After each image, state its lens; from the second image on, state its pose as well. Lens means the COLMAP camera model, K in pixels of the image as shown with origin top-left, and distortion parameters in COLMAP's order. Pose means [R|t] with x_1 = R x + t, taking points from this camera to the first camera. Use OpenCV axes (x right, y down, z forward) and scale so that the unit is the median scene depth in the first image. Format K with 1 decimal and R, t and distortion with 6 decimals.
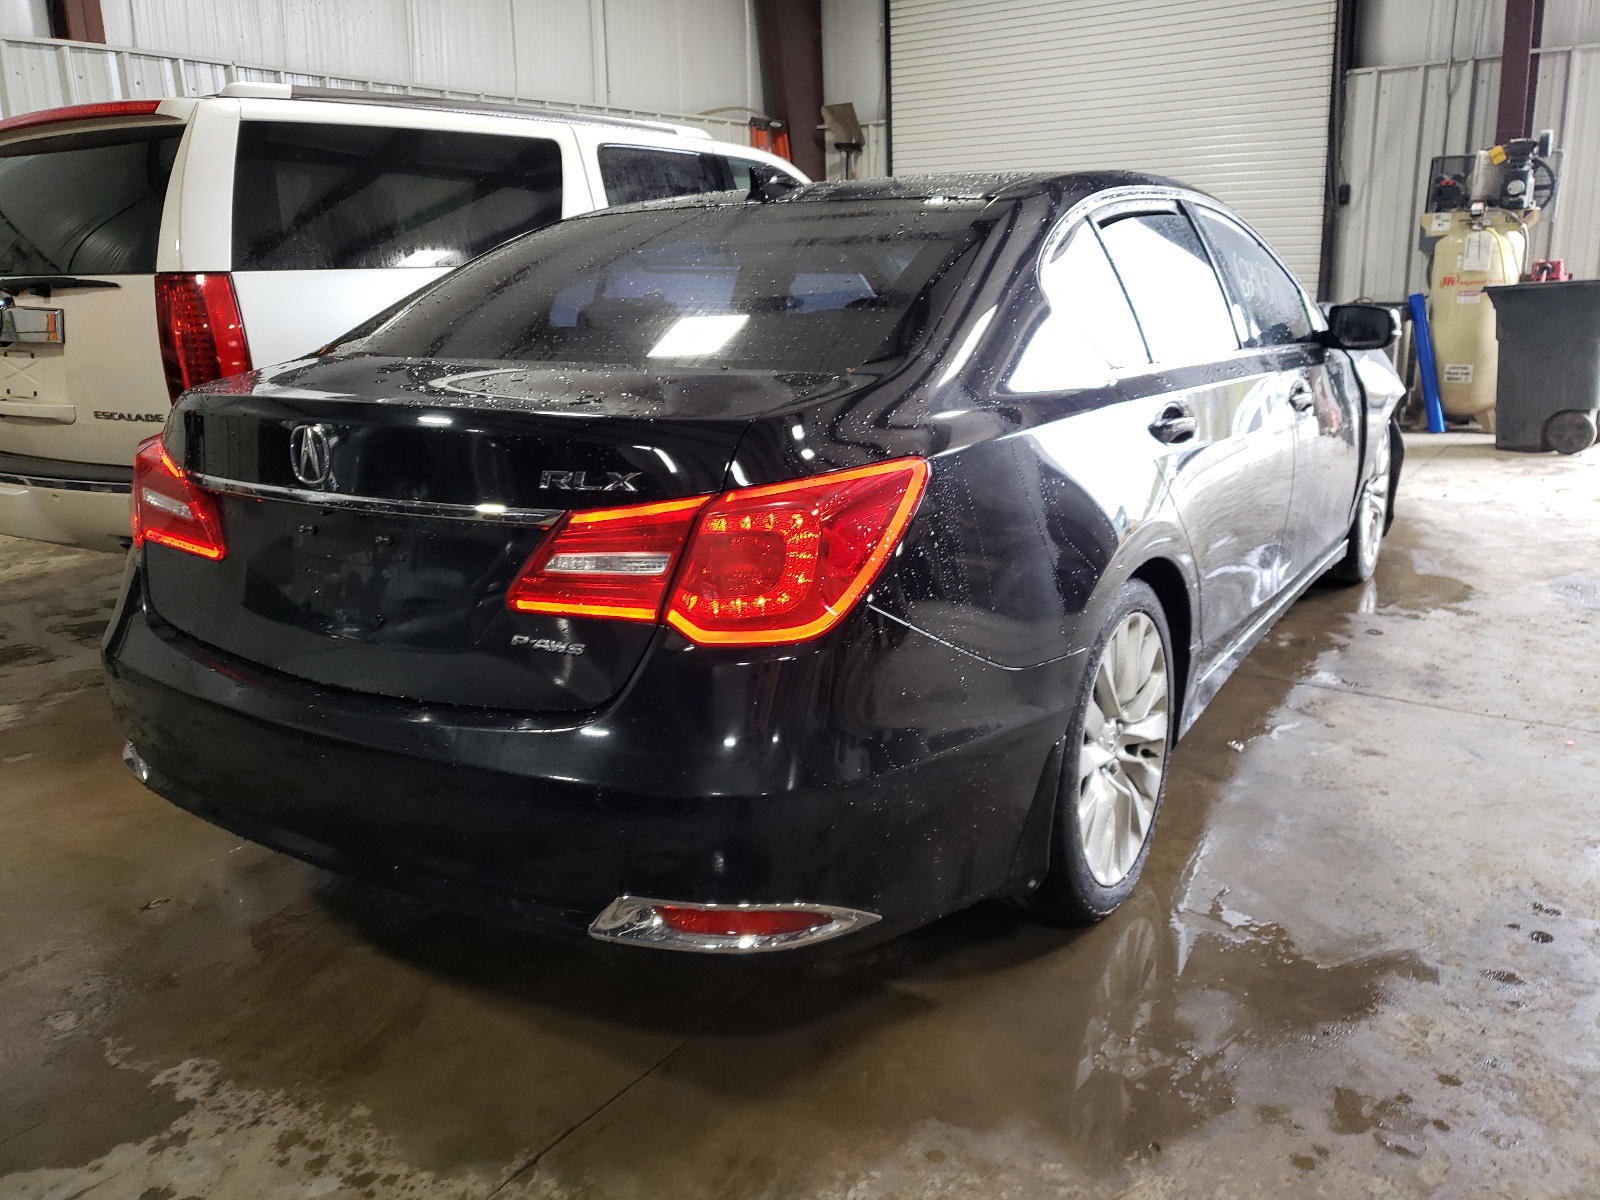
lens RADIAL K [[1237.3, 0, 823.1], [0, 1237.3, 598.2], [0, 0, 1]] dist [0.037421, -0.002832]
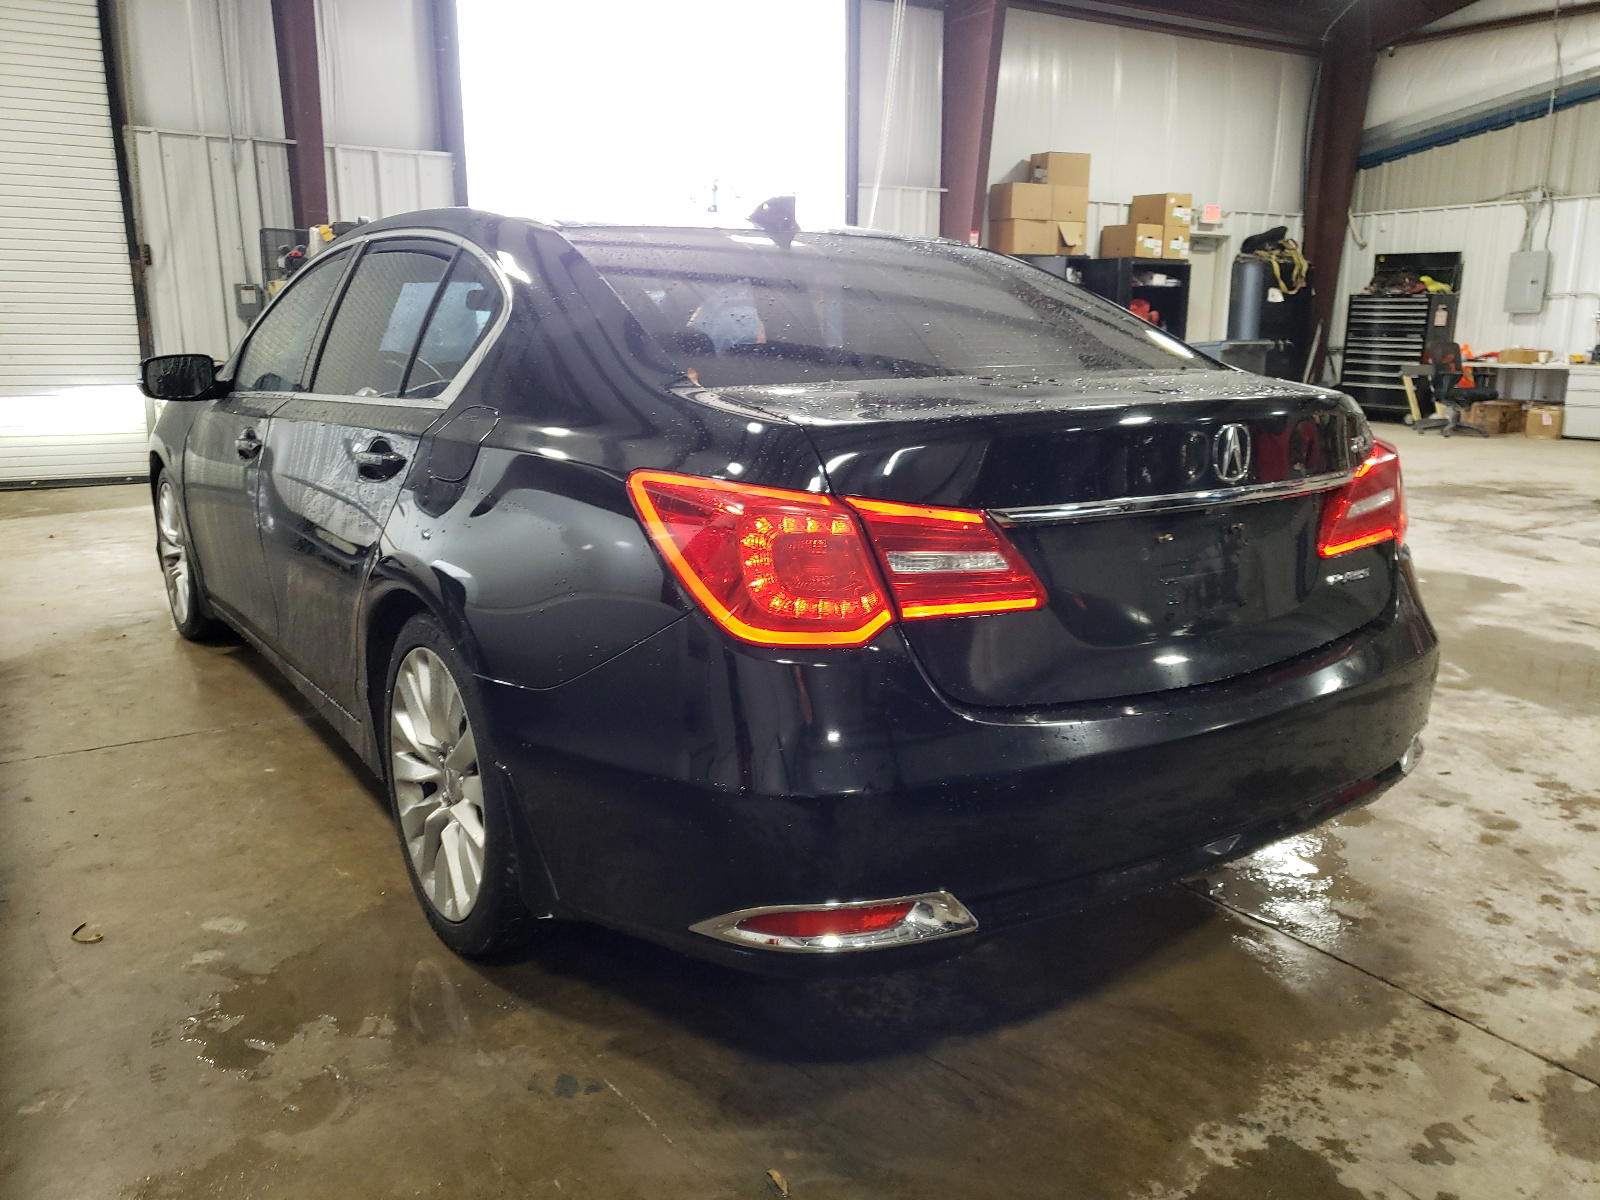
lens RADIAL K [[1237.3, 0, 823.1], [0, 1237.3, 598.2], [0, 0, 1]] dist [0.037421, -0.002832]
pose [[0.384790, -0.176040, 0.906061, -1.380886], [0.229286, 0.969104, 0.090915, -0.156814], [-0.894072, 0.172764, 0.413265, 0.815509]]
